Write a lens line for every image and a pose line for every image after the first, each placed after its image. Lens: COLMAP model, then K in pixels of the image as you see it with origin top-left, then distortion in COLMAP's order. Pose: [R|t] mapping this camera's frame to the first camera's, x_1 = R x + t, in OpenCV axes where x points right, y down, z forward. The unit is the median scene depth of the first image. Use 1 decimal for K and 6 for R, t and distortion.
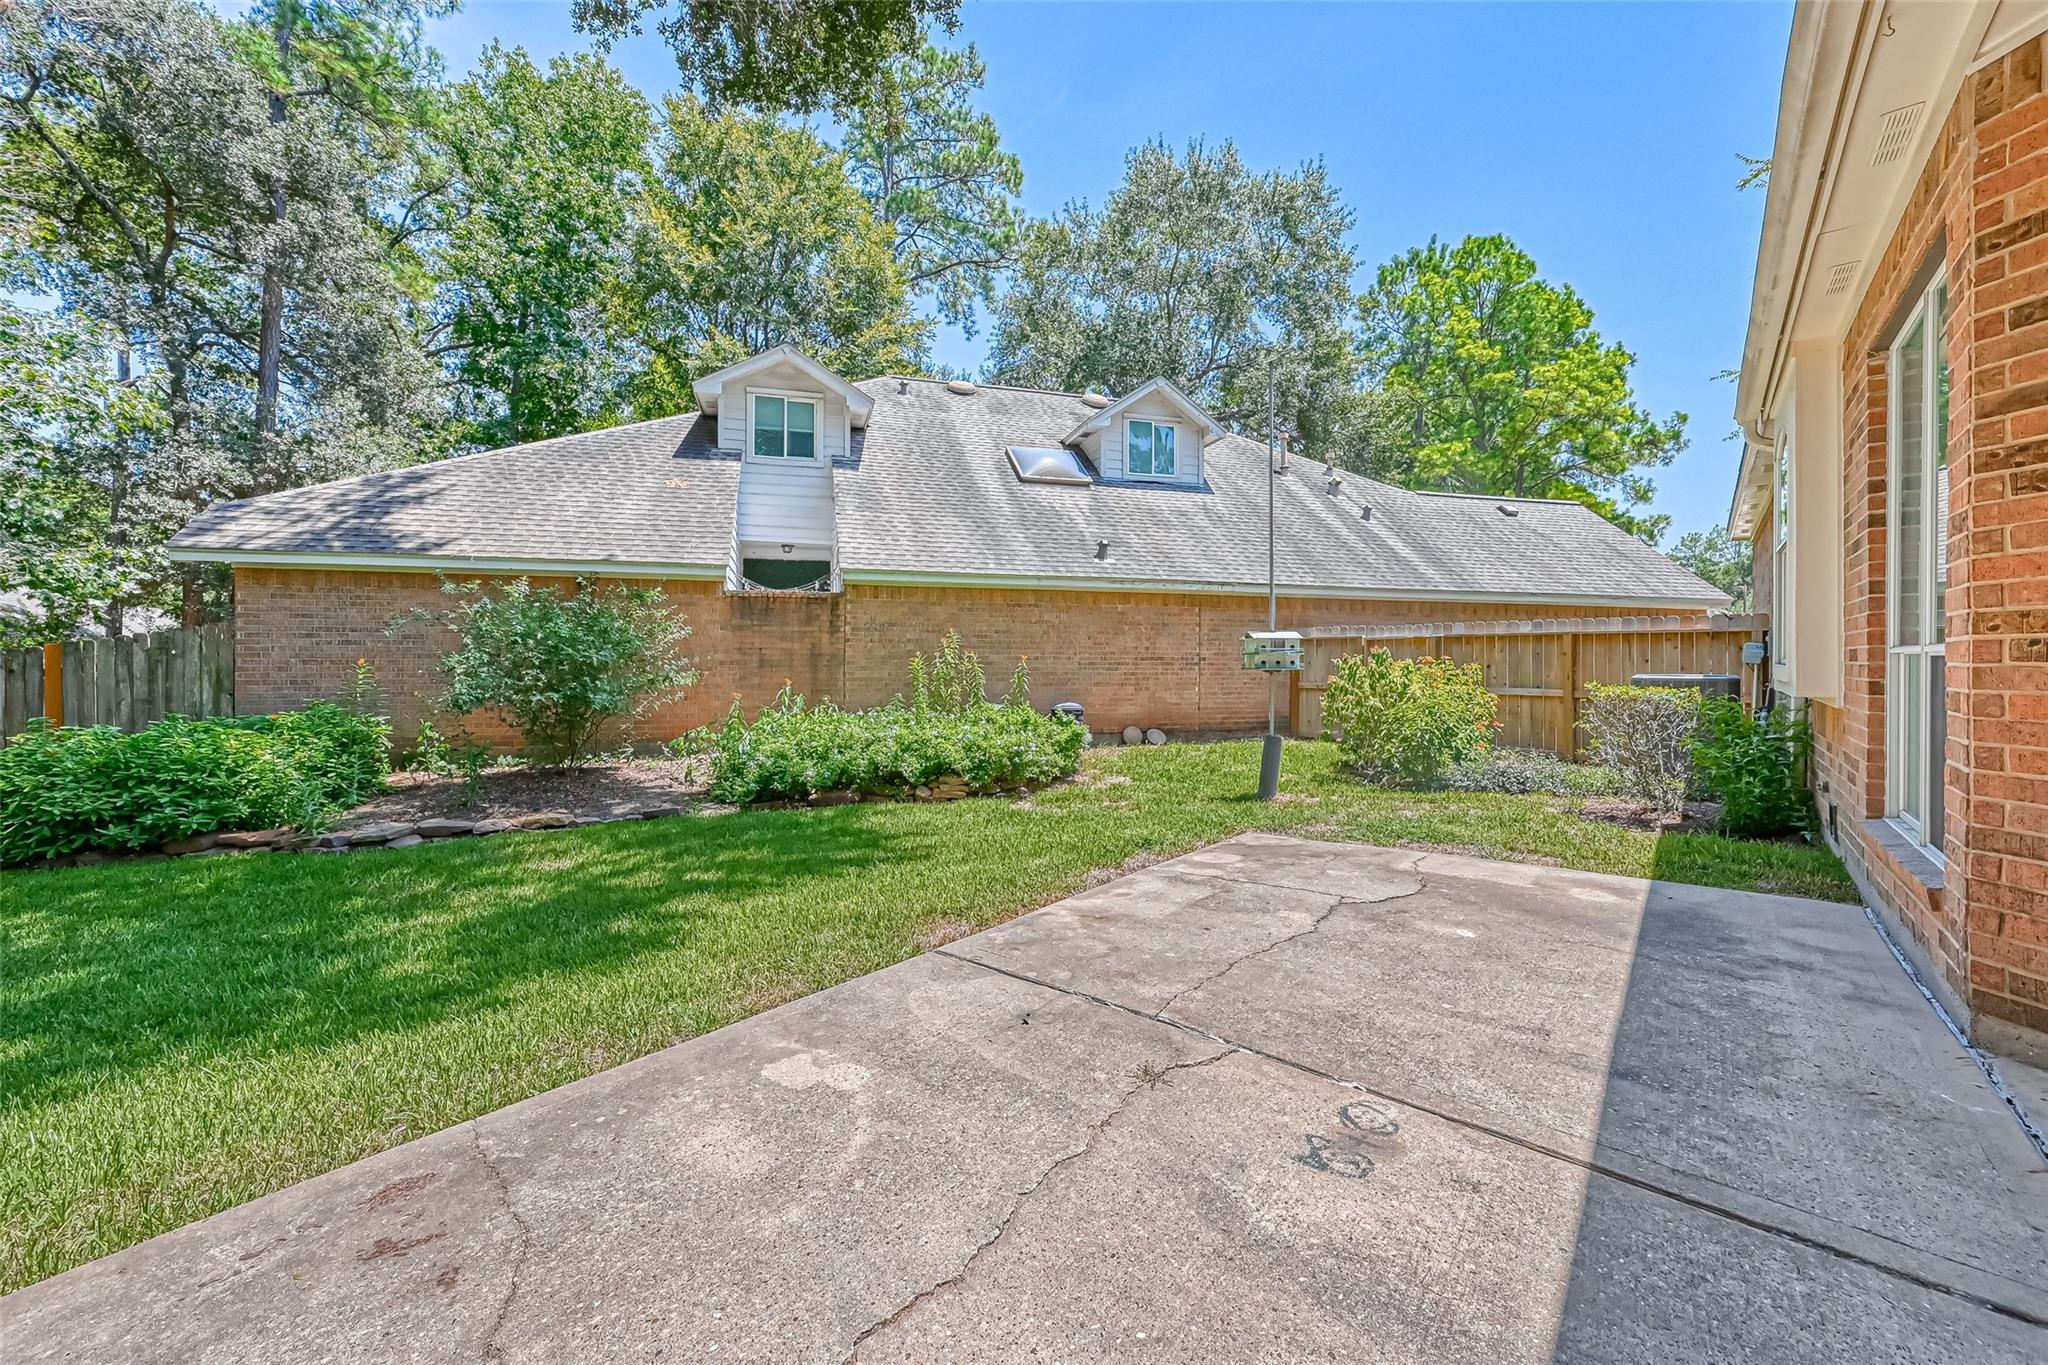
lens RADIAL K [[818.1, 0, 1022.9], [0, 818.1, 669.8], [0, 0, 1]] dist [-0.001117, -0.000247]
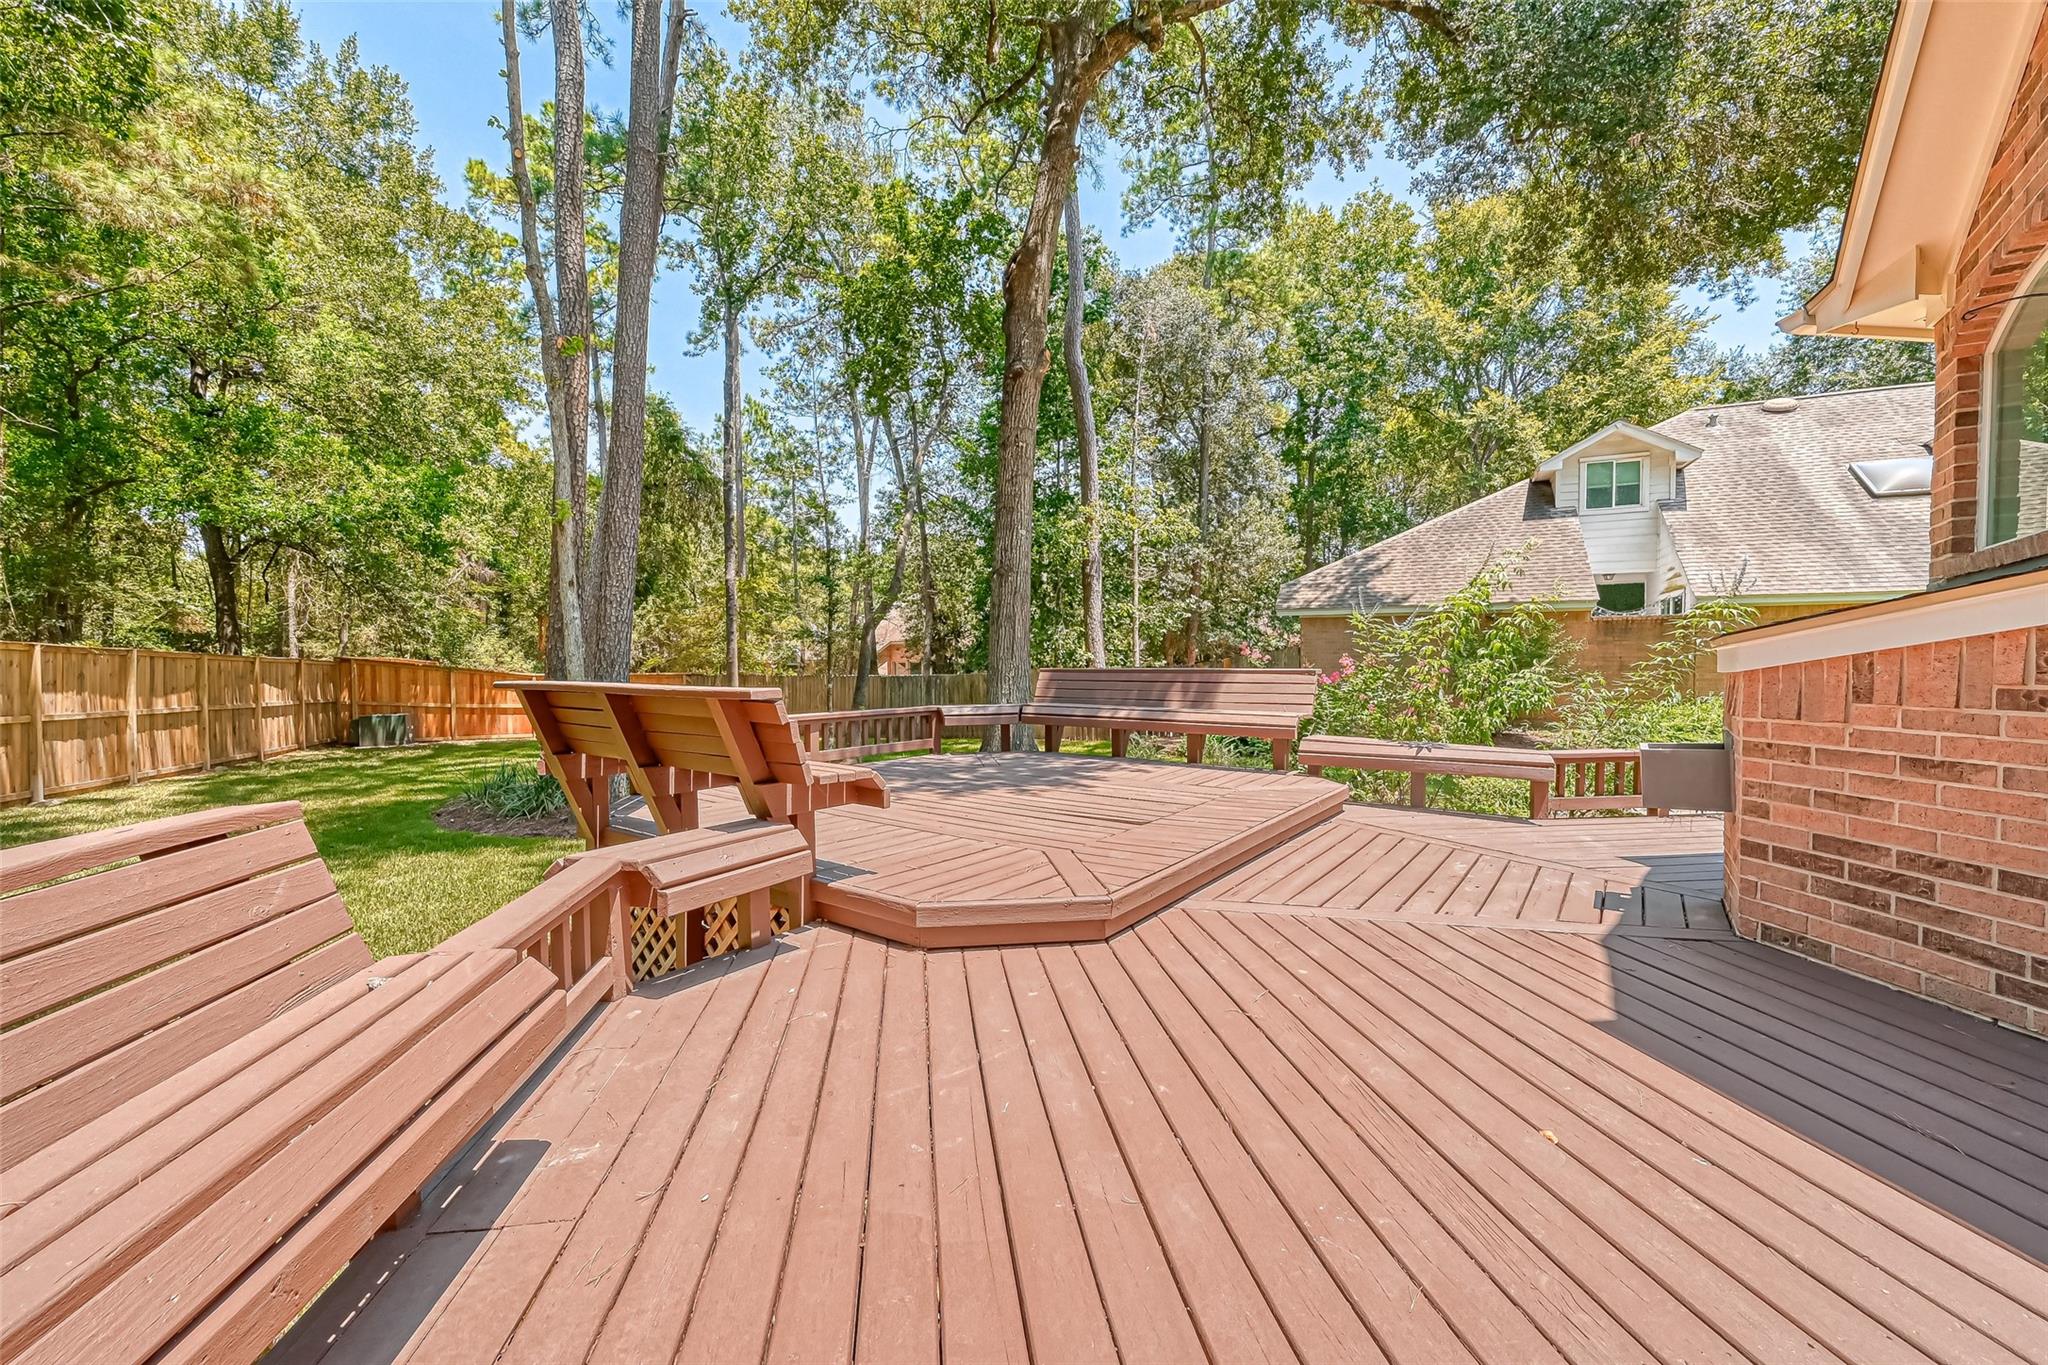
lens RADIAL K [[818.1, 0, 1029.7], [0, 818.1, 680.7], [0, 0, 1]] dist [-0.001117, -0.000247]
pose [[0.740227, 0.010770, -0.672271, -0.105725], [-0.006005, 0.999938, 0.009407, 0.004362], [0.672330, -0.002926, 0.740246, -0.560842]]
